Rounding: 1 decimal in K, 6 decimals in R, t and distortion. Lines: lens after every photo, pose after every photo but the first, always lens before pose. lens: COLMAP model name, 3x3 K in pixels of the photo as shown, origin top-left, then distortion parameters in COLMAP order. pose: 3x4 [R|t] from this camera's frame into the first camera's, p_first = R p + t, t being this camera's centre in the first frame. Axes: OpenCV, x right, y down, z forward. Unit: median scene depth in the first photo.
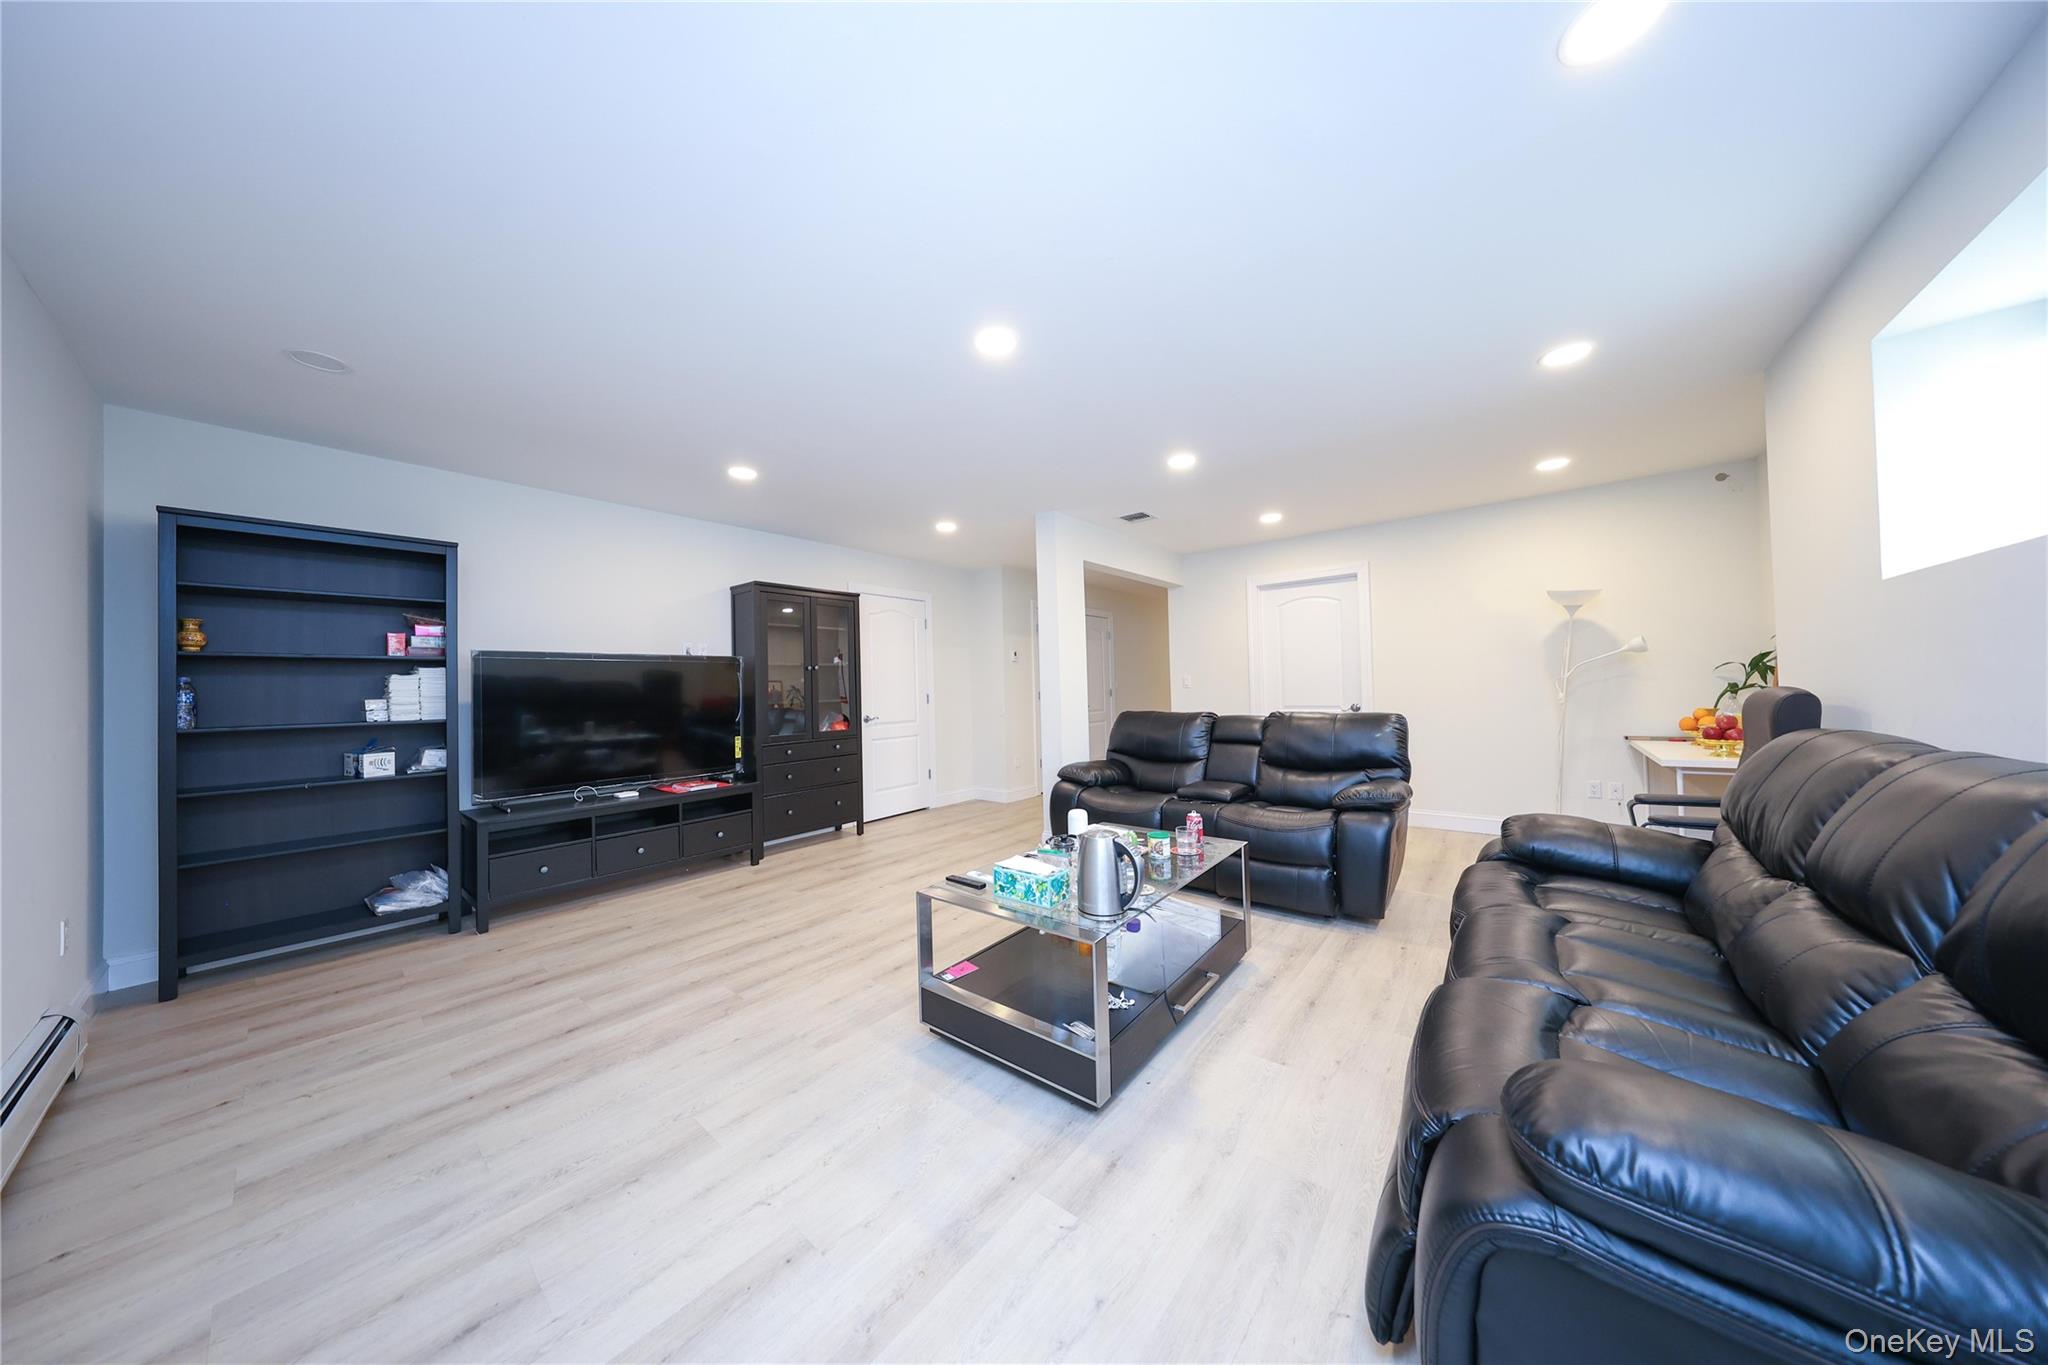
lens RADIAL K [[596.9, 0, 1027.1], [0, 596.9, 680.0], [0, 0, 1]] dist [0.000484, -0.000020]
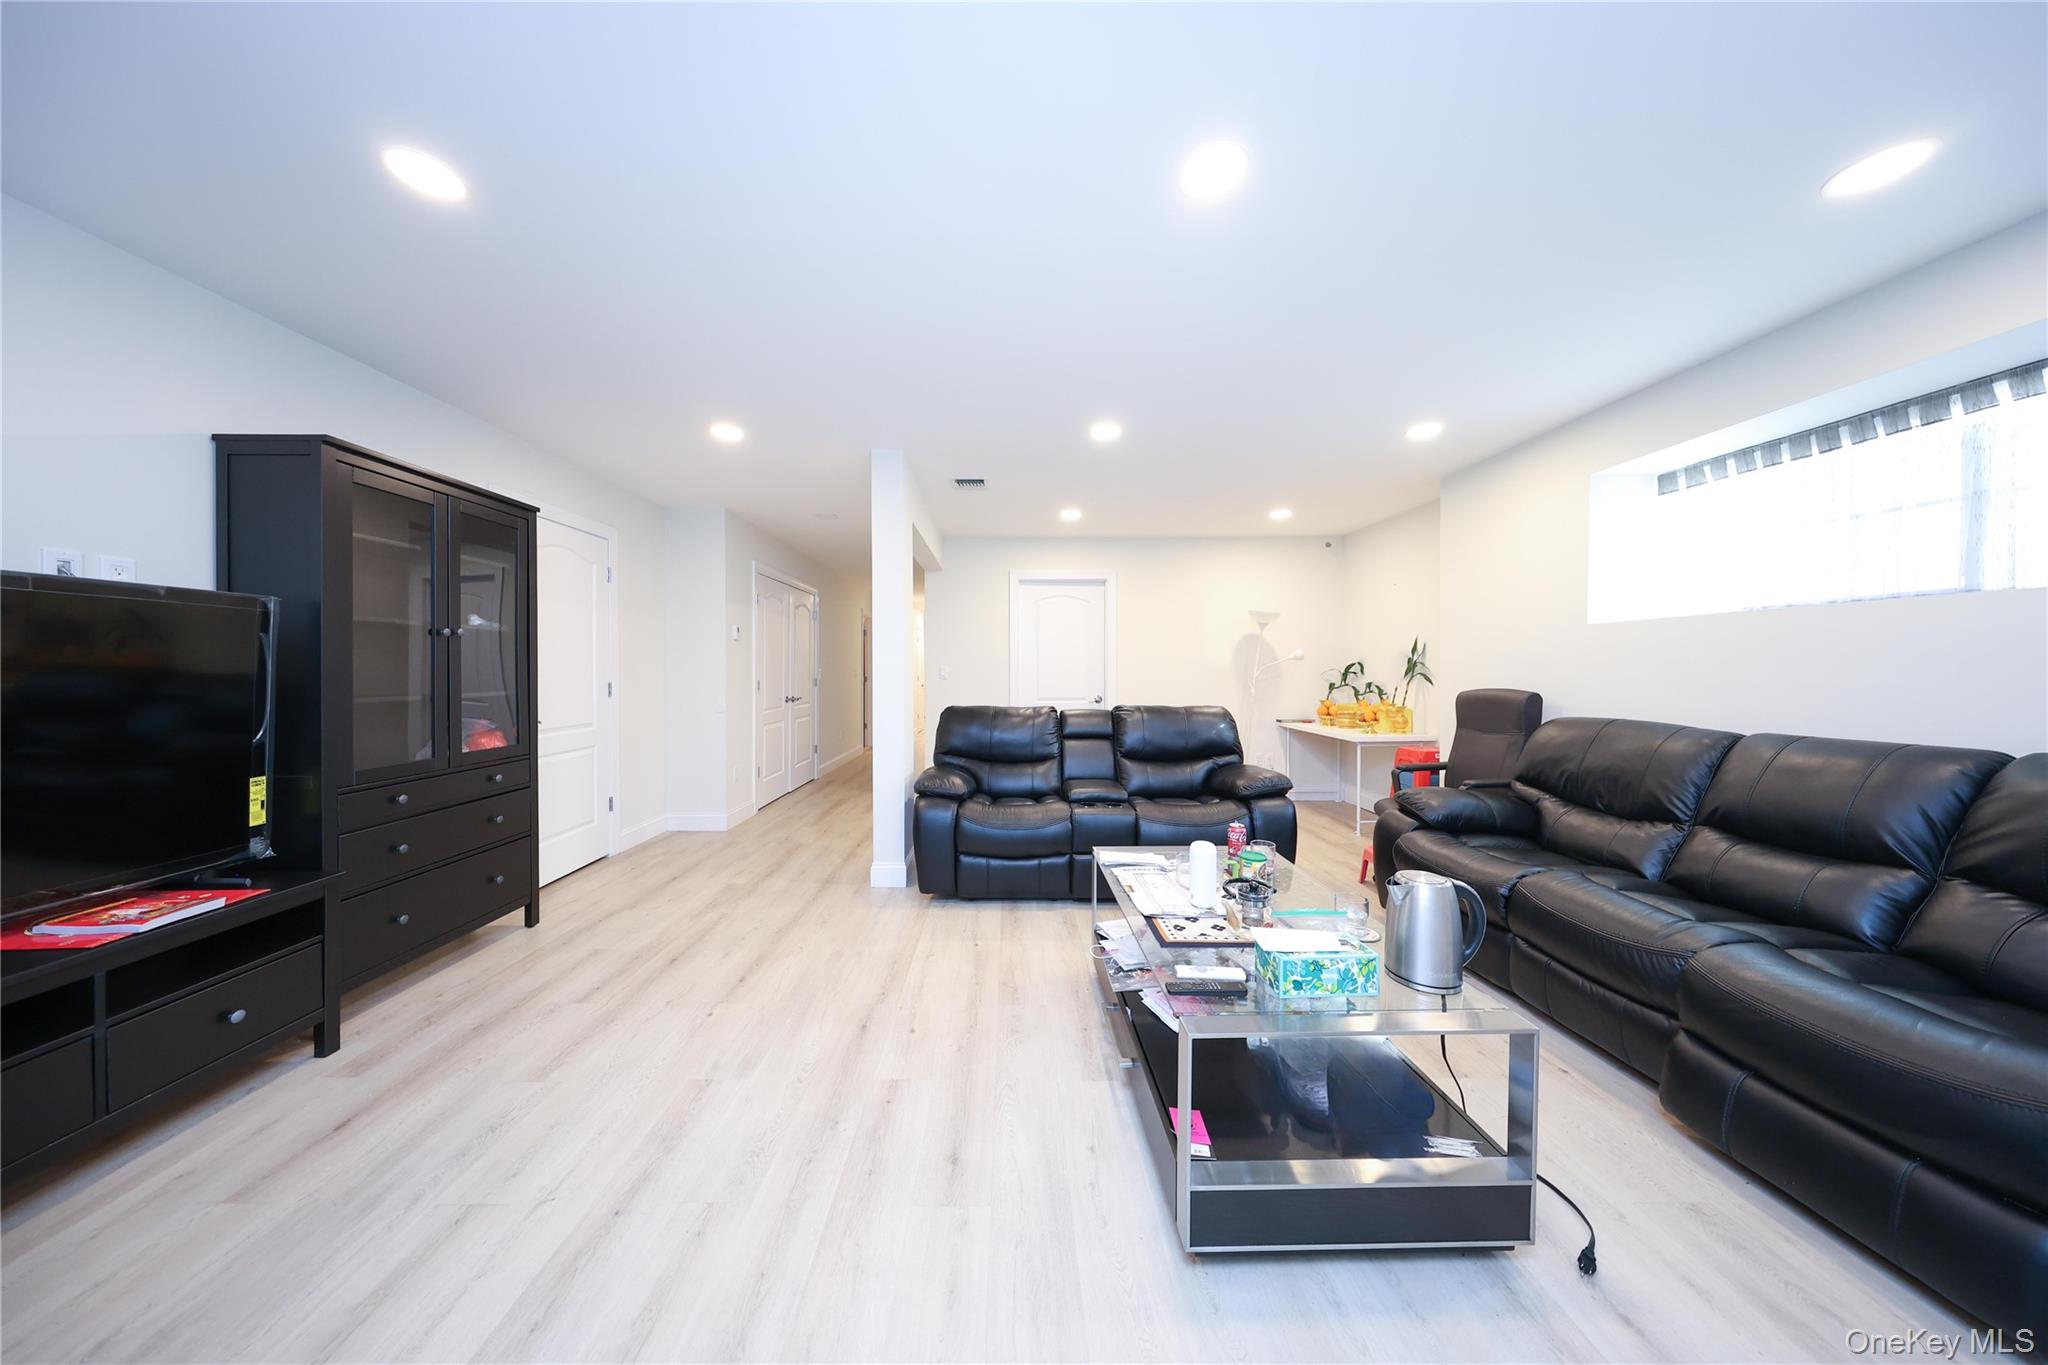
lens RADIAL K [[583.8, 0, 1004.4], [0, 583.8, 675.3], [0, 0, 1]] dist [0.000688, 0.000045]
pose [[0.777527, 0.019653, 0.628542, -0.381012], [-0.027647, 0.999613, 0.002944, 0.003752], [-0.628241, -0.019667, 0.777770, 0.371008]]
